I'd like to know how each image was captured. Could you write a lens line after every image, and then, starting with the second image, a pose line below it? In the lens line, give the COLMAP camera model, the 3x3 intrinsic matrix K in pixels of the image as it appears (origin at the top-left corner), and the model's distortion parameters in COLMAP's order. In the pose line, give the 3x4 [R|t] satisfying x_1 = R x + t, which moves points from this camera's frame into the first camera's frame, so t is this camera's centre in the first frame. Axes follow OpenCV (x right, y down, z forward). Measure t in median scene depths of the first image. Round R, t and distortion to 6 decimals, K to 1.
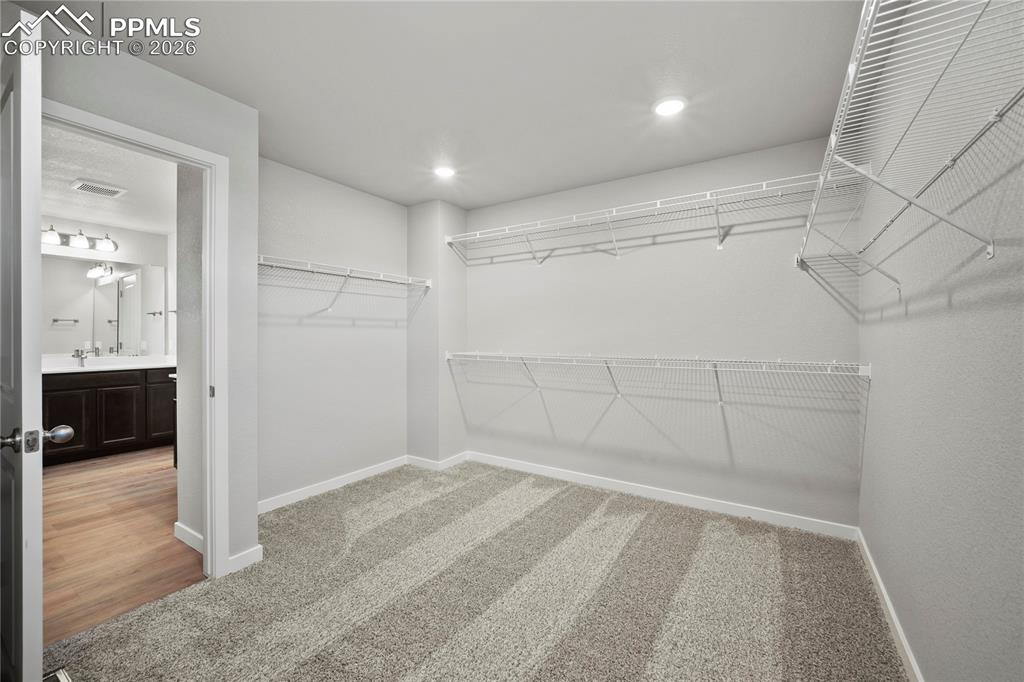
lens RADIAL K [[411.1, 0, 511.7], [0, 411.1, 338.8], [0, 0, 1]] dist [-0.015396, -0.000344]
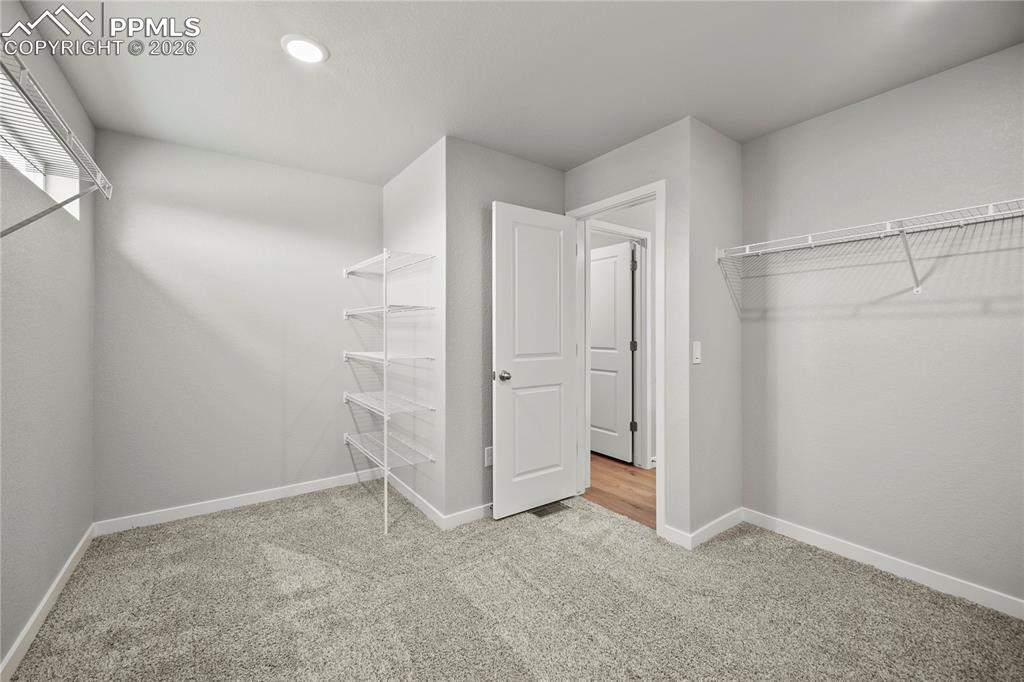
lens RADIAL K [[411.1, 0, 513.5], [0, 411.1, 336.4], [0, 0, 1]] dist [-0.015396, -0.000344]
pose [[-0.361342, 0.004741, -0.932421, 0.357093], [-0.005330, 0.999960, 0.007150, -0.001100], [0.932418, 0.007553, -0.361303, 0.669321]]
